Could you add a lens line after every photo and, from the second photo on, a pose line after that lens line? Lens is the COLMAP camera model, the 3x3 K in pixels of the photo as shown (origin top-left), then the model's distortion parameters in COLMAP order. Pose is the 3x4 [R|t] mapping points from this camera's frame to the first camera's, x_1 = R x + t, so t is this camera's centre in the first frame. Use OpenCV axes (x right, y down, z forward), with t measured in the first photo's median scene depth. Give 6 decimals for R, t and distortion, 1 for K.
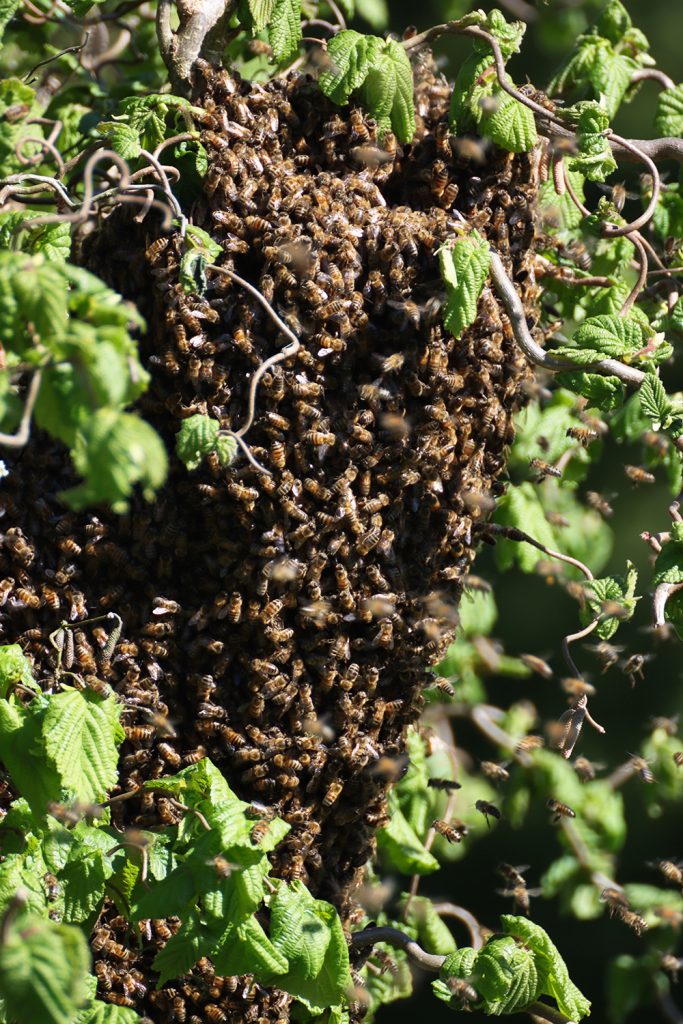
lens RADIAL K [[6537.5, 0, 530.9], [0, 6537.5, 548.0], [0, 0, 1]] dist [0.989283, 0.394124]
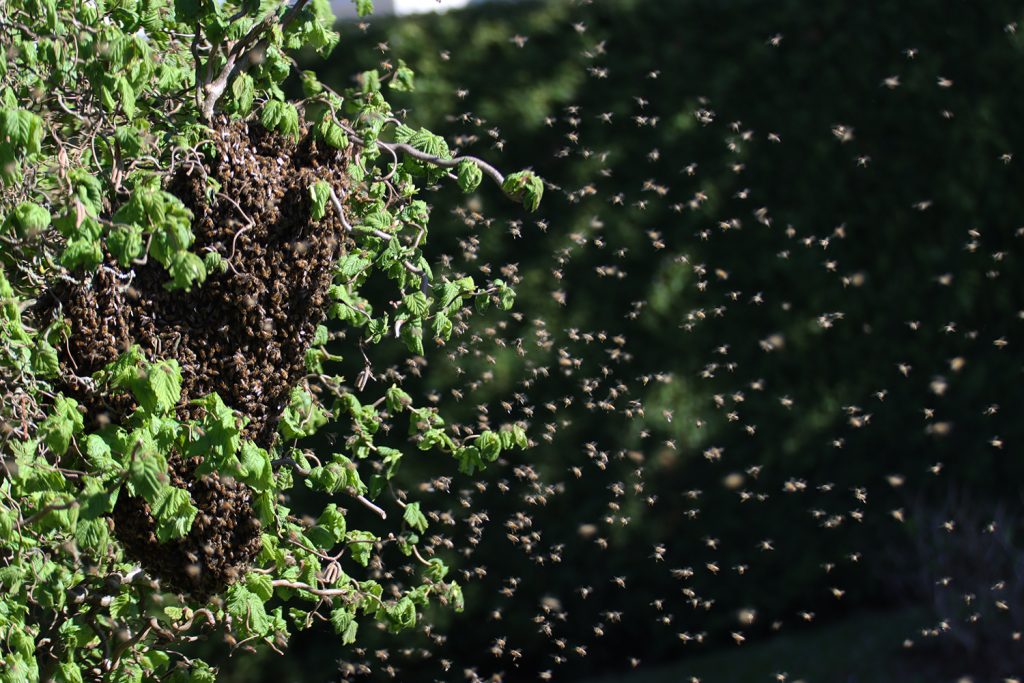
lens RADIAL K [[3929.0, 0, 511.1], [0, 3929.0, 300.9], [0, 0, 1]] dist [0.391241, 4.497511]
pose [[0.997832, 0.000488, 0.065812, -0.035758], [-0.000851, 0.999985, 0.005488, -0.010326], [-0.065809, -0.005532, 0.997817, -0.503935]]
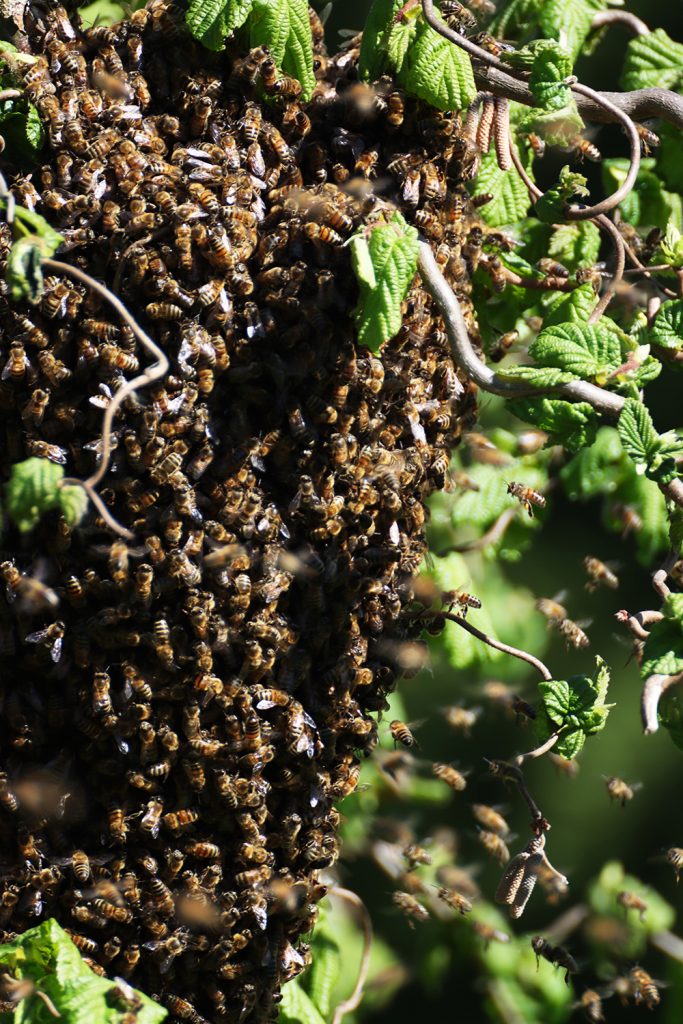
lens RADIAL K [[2965.4, 0, 341.6], [0, 2965.4, 684.7], [0, 0, 1]] dist [0.105359, 1.122525]
pose [[0.997854, -0.015817, 0.063542, -0.037631], [0.018530, 0.998931, -0.042342, 0.020330], [-0.062805, 0.043429, 0.997080, 0.660561]]
